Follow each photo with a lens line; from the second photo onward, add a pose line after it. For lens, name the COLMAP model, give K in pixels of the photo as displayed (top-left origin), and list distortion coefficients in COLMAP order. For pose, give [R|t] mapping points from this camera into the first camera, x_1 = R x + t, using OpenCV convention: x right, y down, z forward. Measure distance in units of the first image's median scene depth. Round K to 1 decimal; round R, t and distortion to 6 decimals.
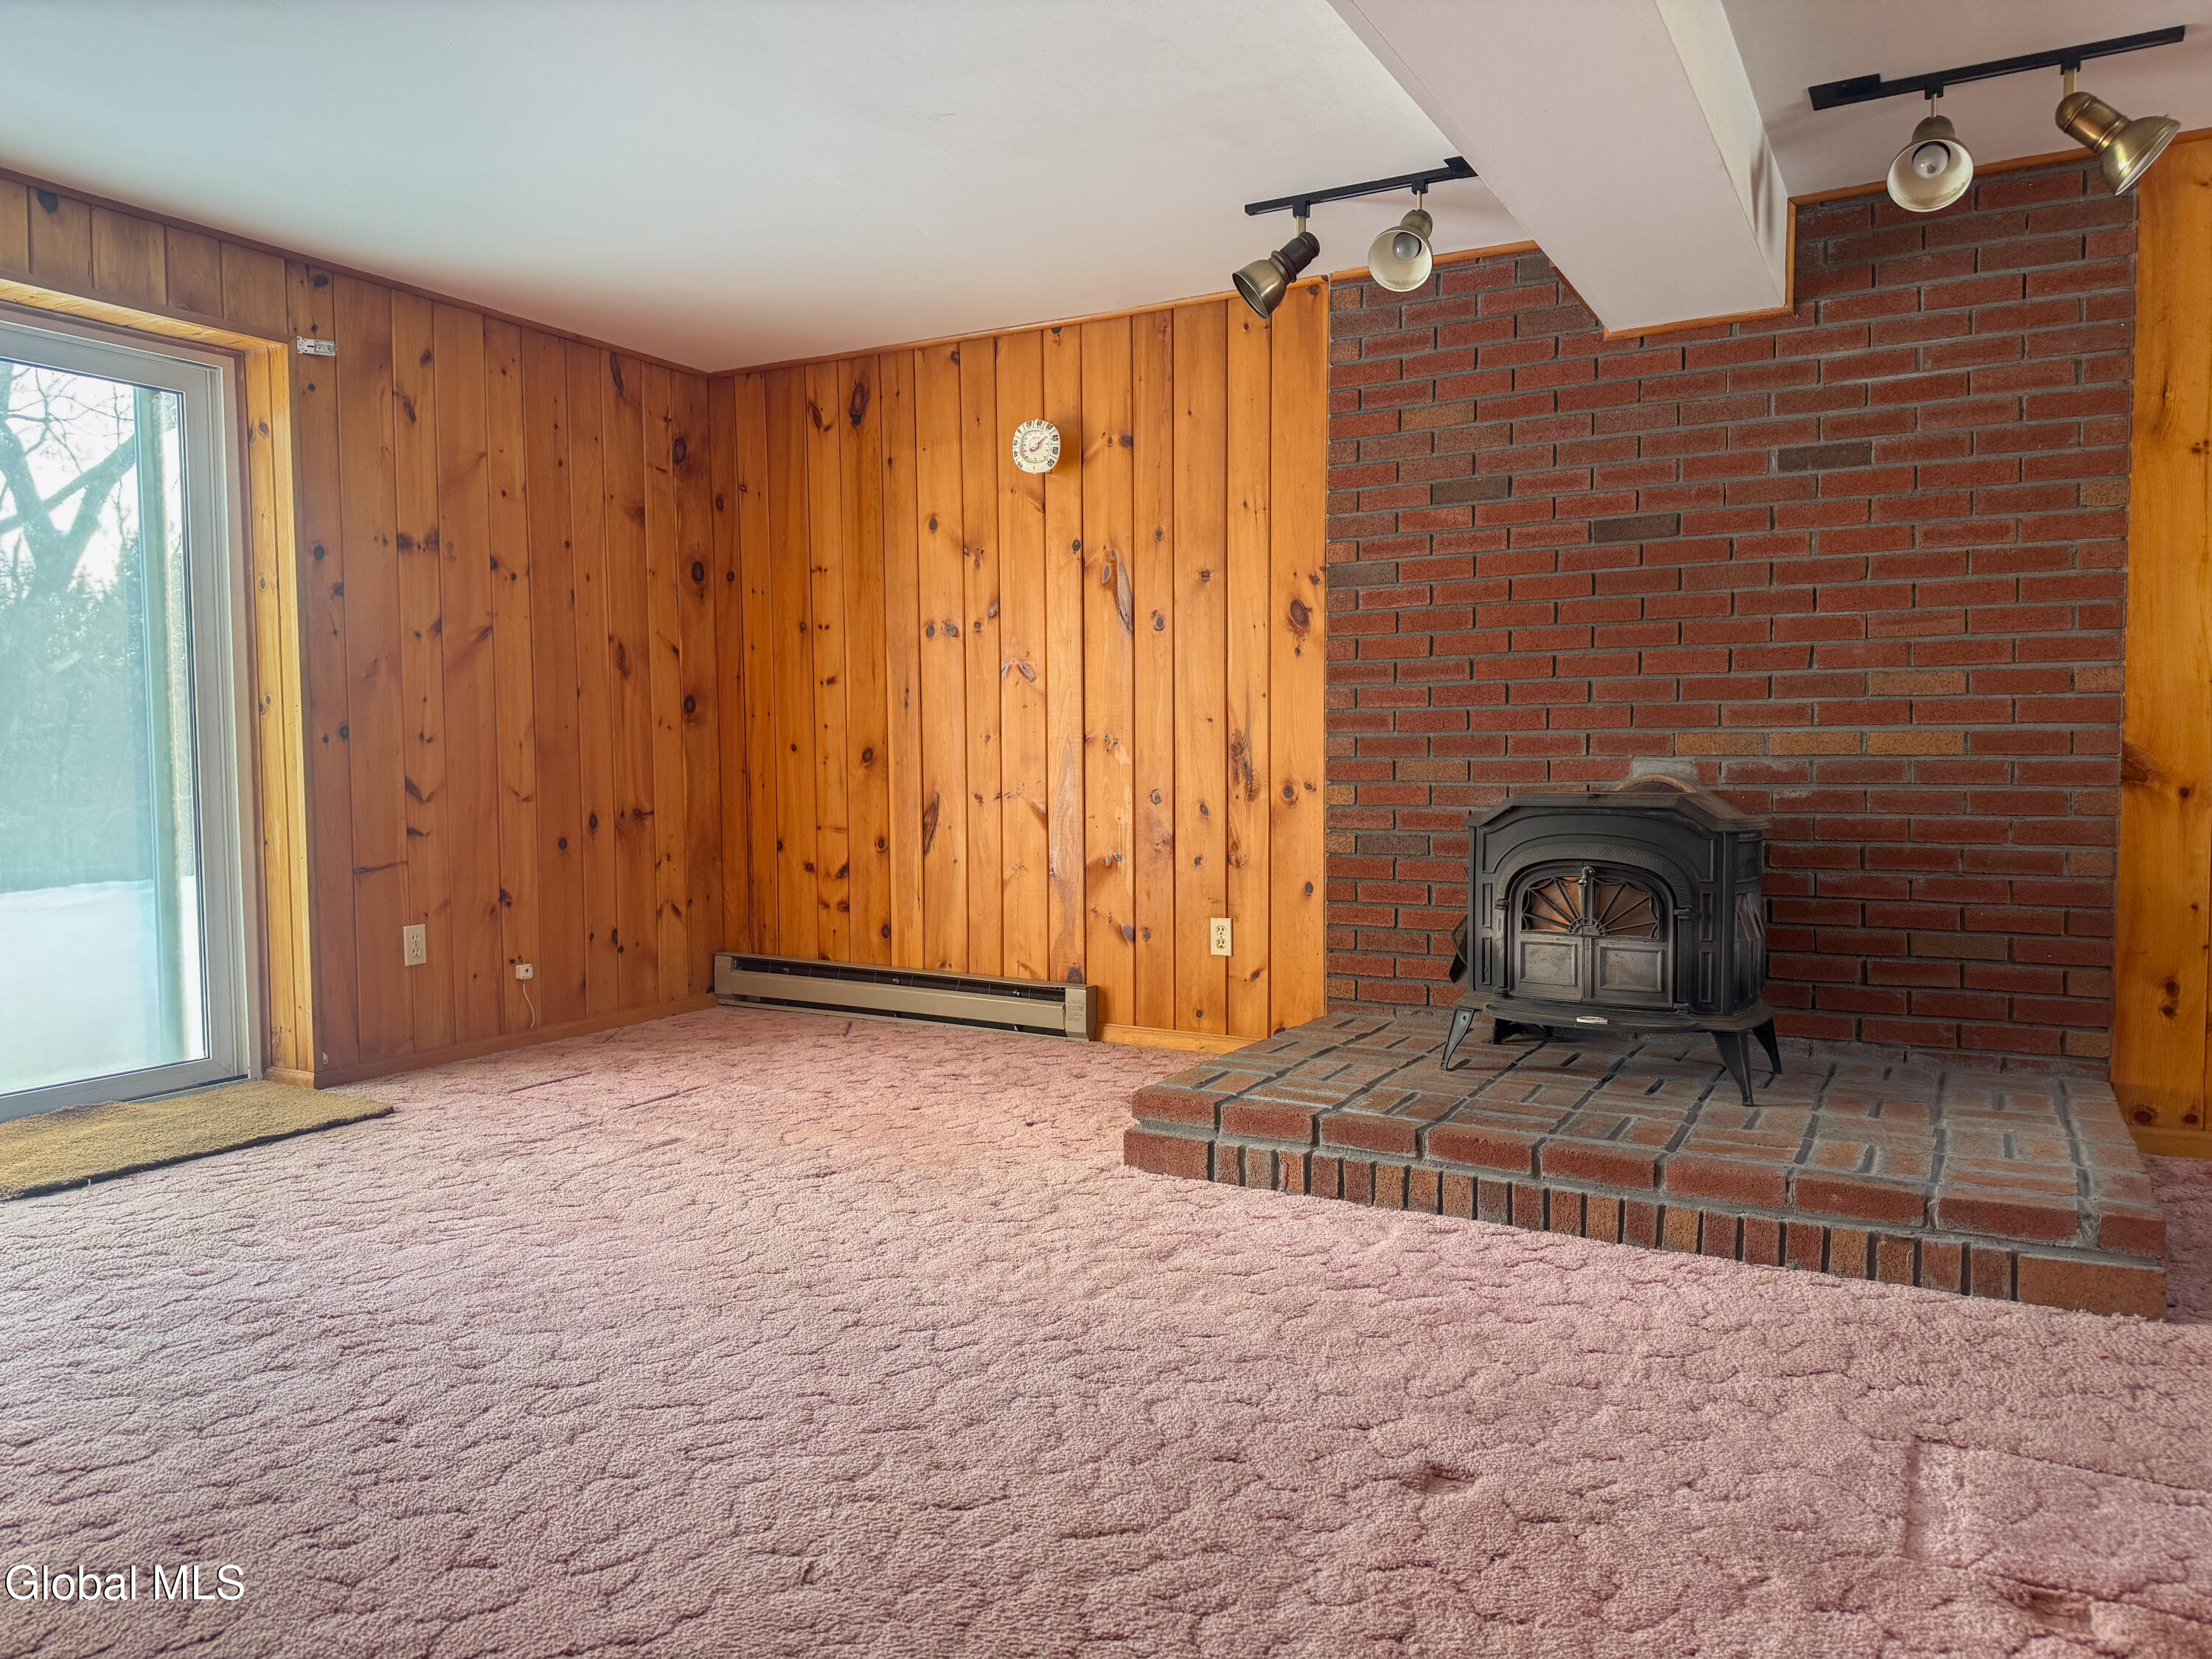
lens RADIAL K [[1529.2, 0, 1099.2], [0, 1529.2, 838.9], [0, 0, 1]] dist [0.009628, -0.004042]
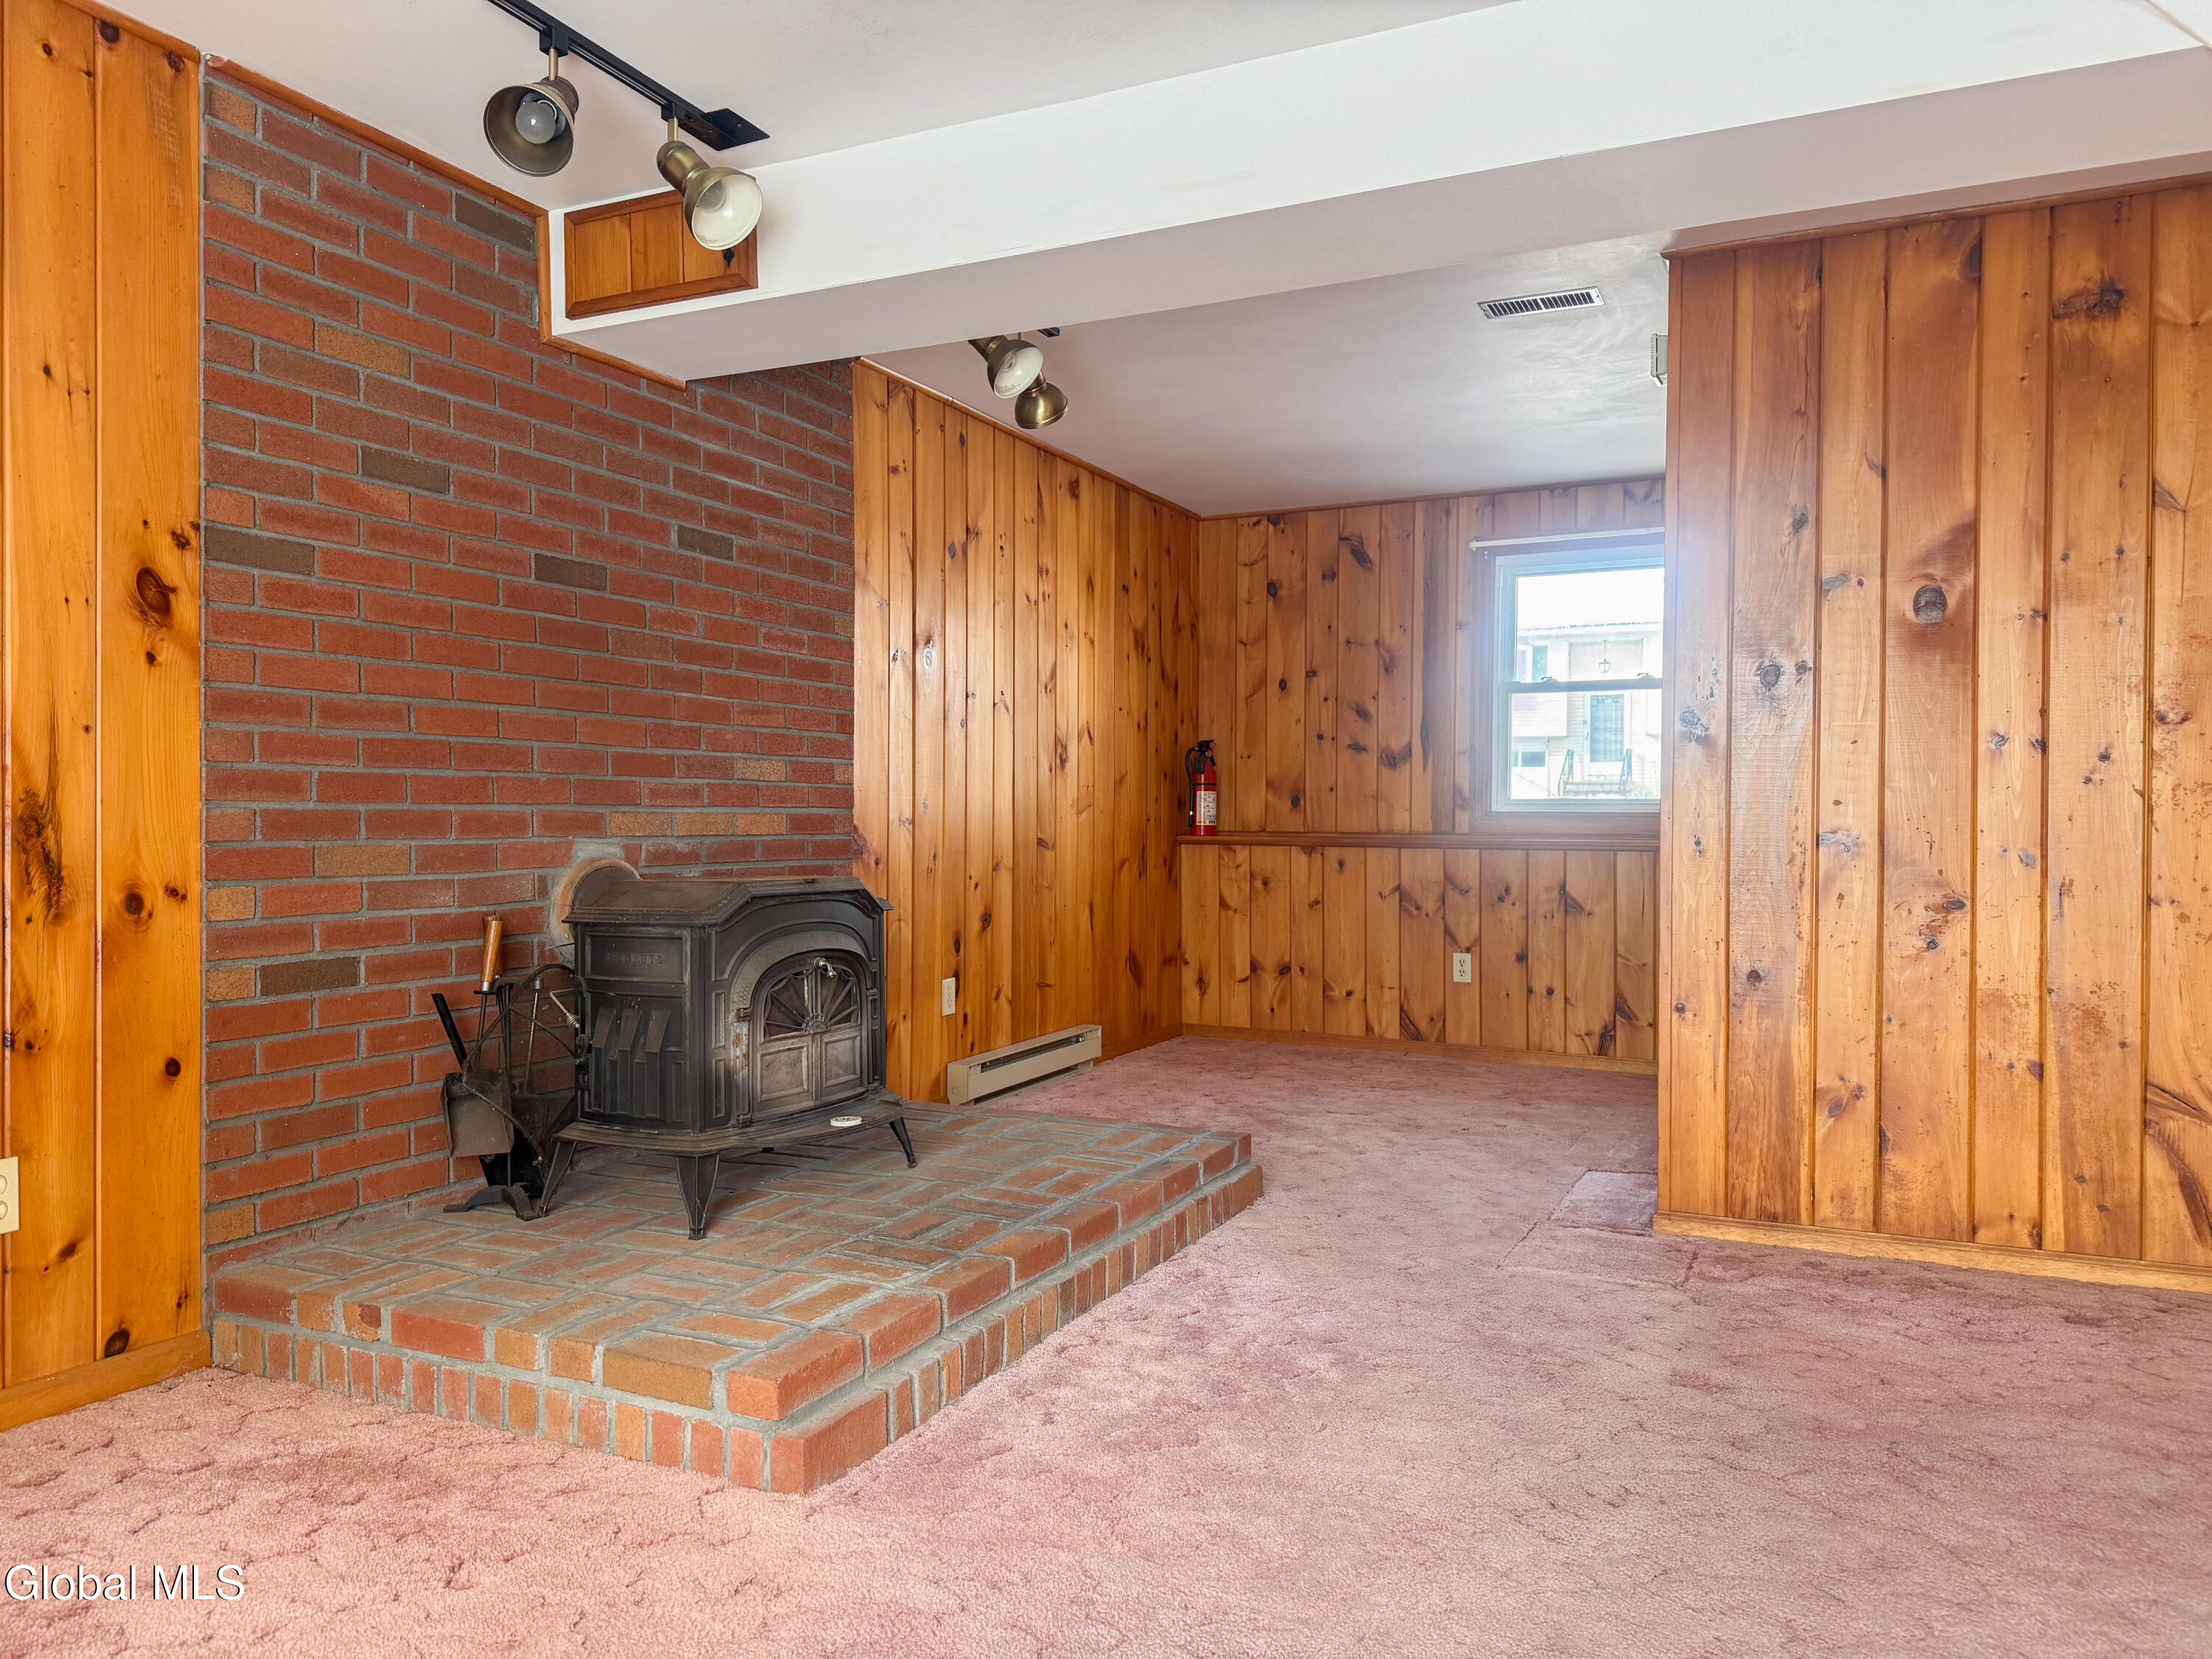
lens RADIAL K [[1529.2, 0, 1101.0], [0, 1529.2, 820.4], [0, 0, 1]] dist [0.009628, -0.004042]
pose [[-0.065428, 0.005657, 0.997841, -0.490294], [0.053515, 0.998565, -0.002152, -0.043196], [-0.996421, 0.053259, -0.065637, 0.717643]]
